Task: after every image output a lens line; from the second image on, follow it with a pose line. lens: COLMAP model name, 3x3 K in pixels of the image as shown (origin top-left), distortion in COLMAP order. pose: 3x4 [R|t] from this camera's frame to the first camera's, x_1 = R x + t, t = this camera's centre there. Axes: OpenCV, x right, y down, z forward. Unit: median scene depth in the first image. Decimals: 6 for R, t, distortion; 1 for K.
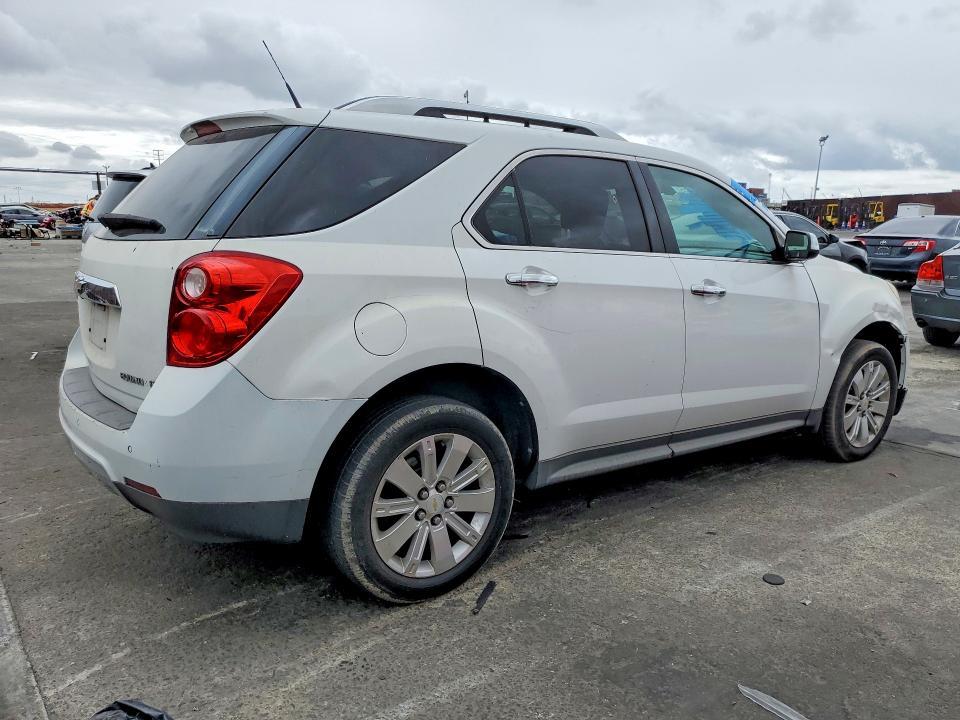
lens RADIAL K [[750.4, 0, 482.1], [0, 750.4, 361.2], [0, 0, 1]] dist [0.021426, -0.007271]
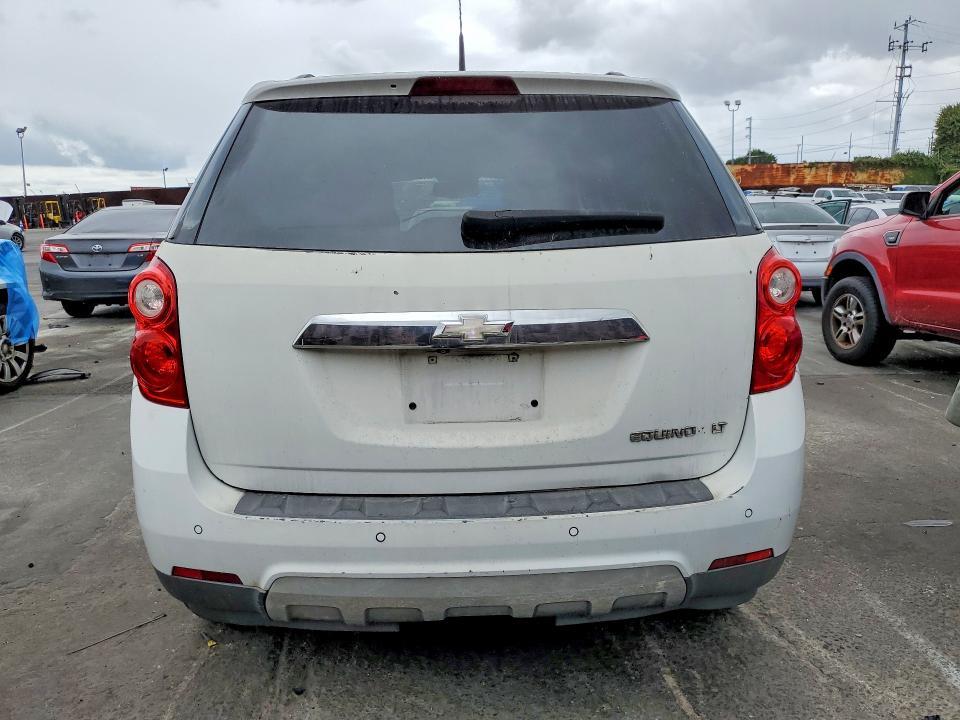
lens RADIAL K [[750.4, 0, 486.3], [0, 750.4, 363.9], [0, 0, 1]] dist [0.021426, -0.007271]
pose [[0.558456, -0.179730, 0.809830, -1.167814], [0.174035, 0.979905, 0.097462, -0.146912], [-0.811073, 0.086510, 0.578513, 0.738893]]
